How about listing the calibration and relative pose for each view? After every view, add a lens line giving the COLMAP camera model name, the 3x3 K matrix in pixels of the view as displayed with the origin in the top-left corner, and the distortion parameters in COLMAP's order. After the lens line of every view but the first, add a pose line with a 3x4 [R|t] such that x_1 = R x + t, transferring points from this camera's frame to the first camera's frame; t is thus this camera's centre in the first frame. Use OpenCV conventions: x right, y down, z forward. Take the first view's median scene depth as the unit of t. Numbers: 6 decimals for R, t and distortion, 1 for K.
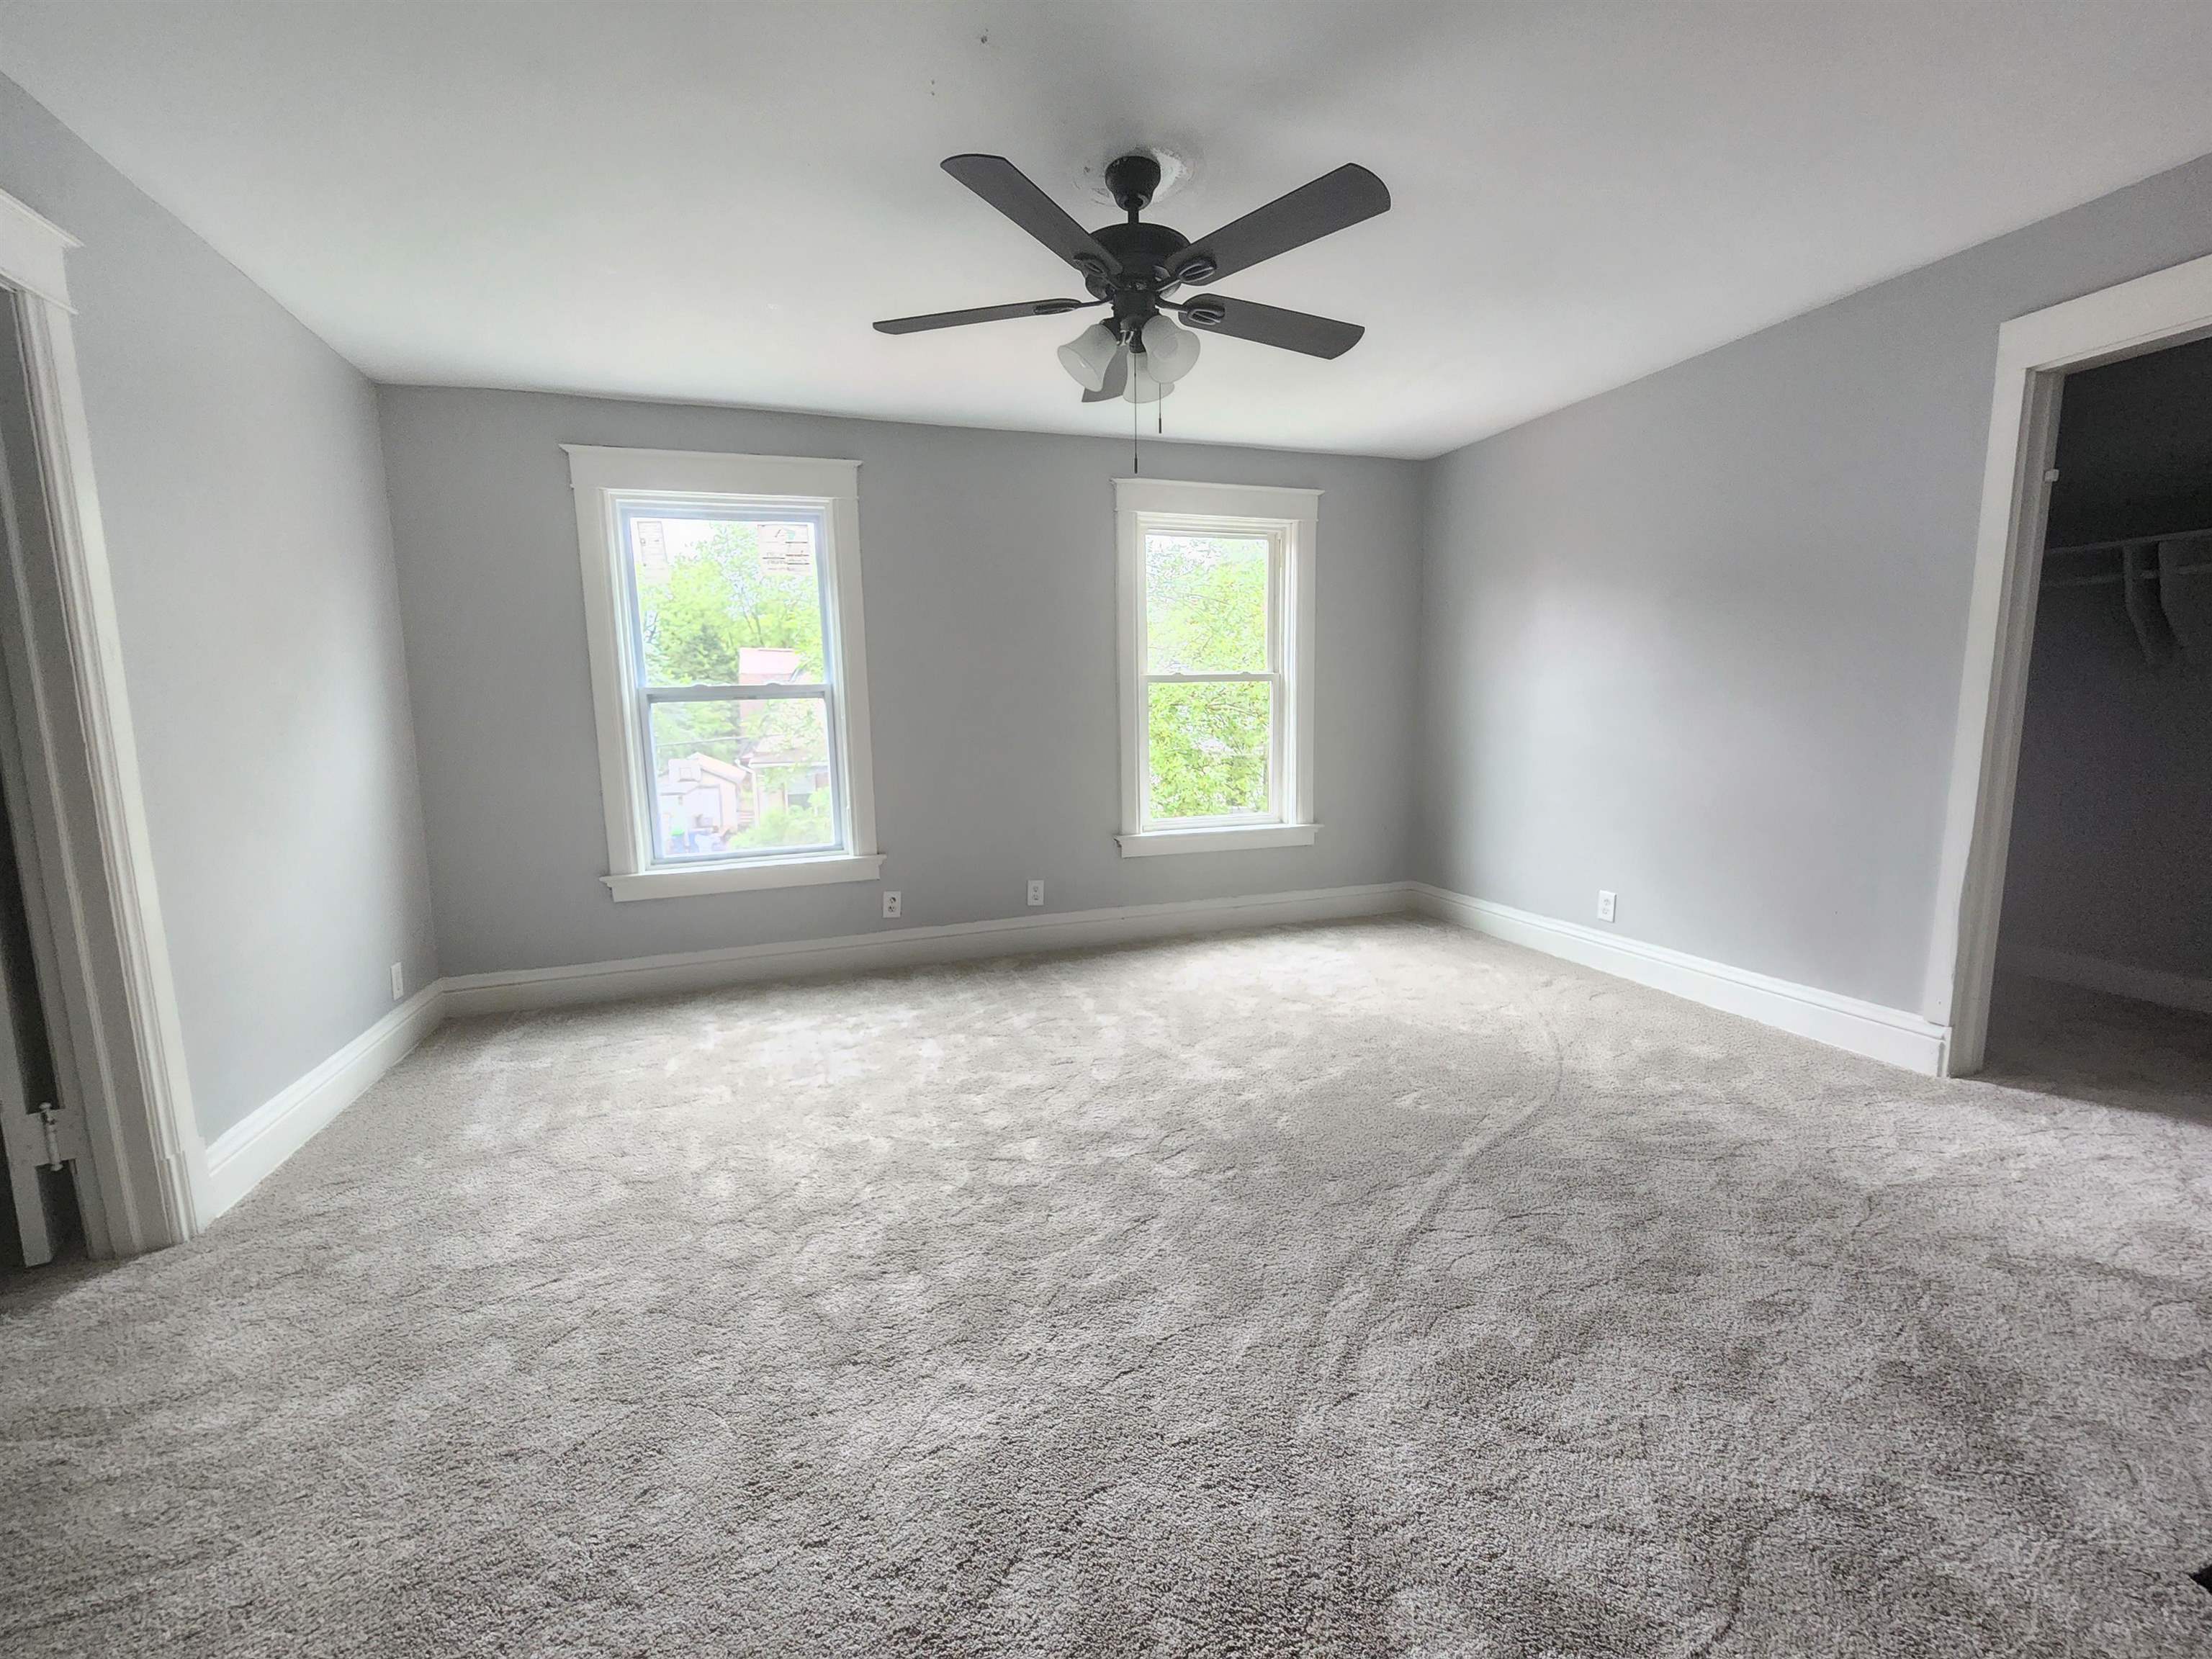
lens RADIAL K [[916.6, 0, 1106.0], [0, 916.6, 829.5], [0, 0, 1]] dist [-0.010995, 0.005332]
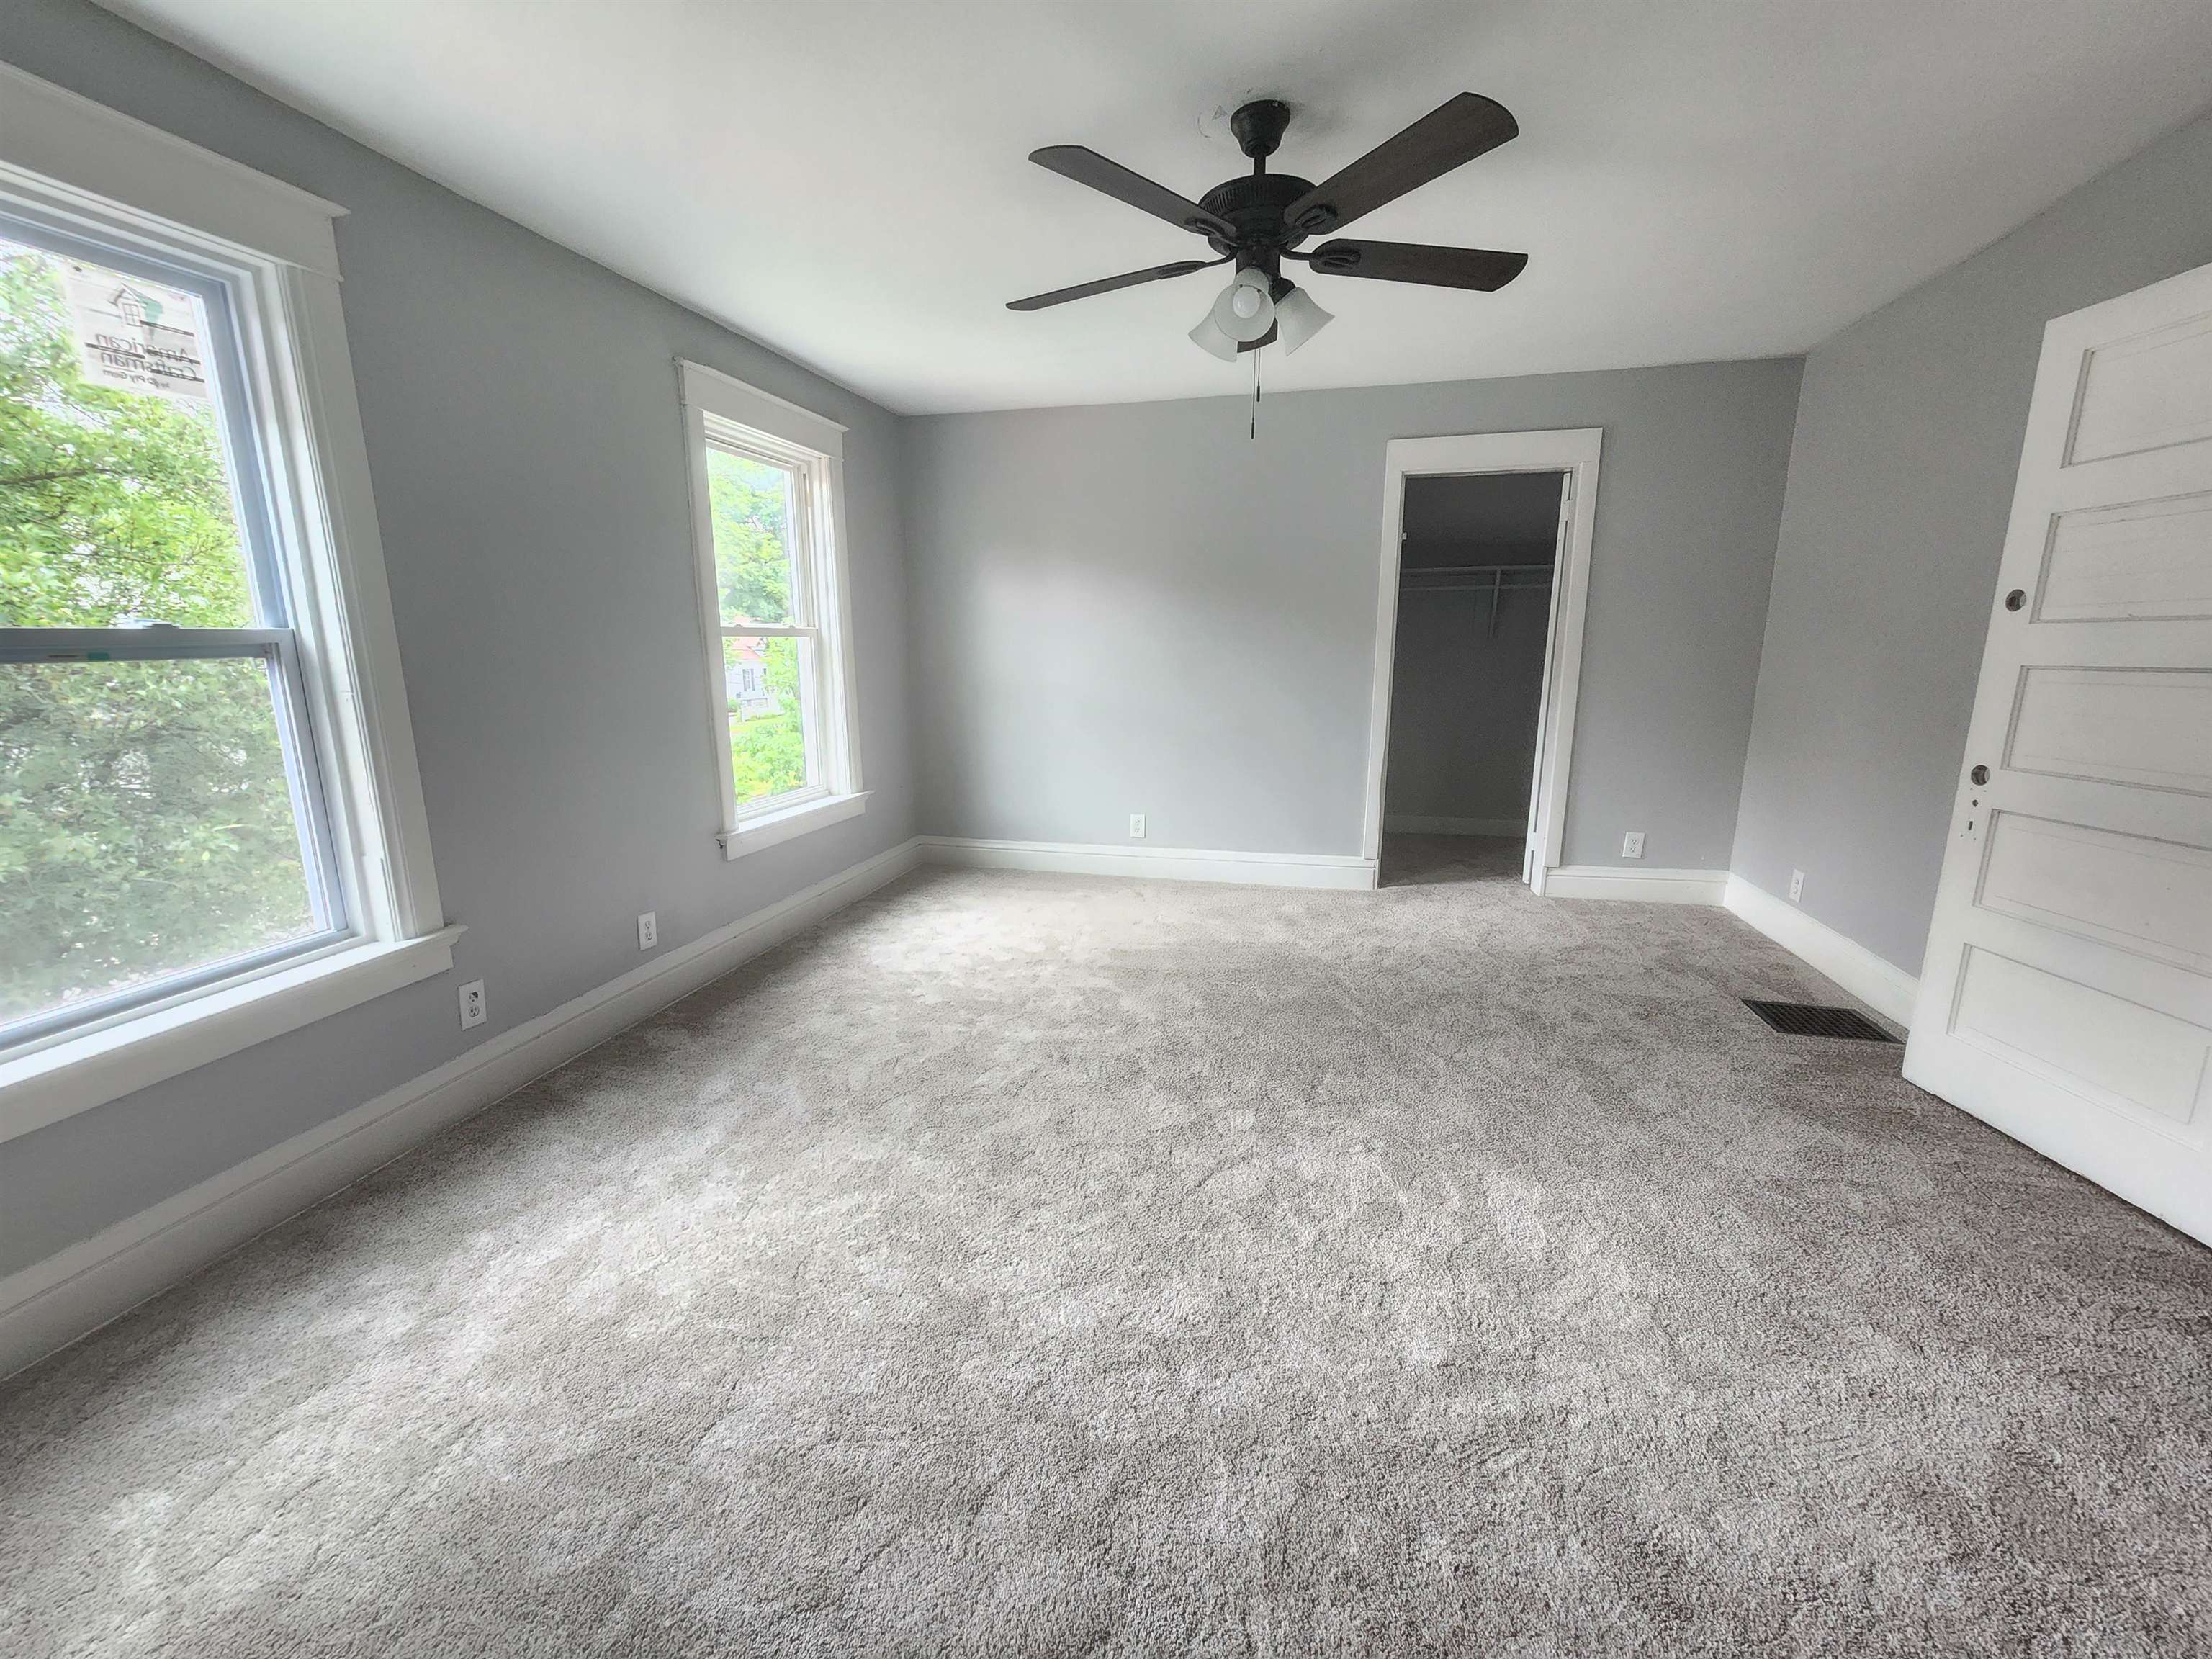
lens RADIAL K [[916.6, 0, 1106.0], [0, 916.6, 829.5], [0, 0, 1]] dist [-0.010995, 0.005332]
pose [[0.534391, -0.153452, 0.831191, -0.554386], [0.103669, 0.987857, 0.115725, -0.065006], [-0.838856, 0.024326, 0.543810, 0.364843]]
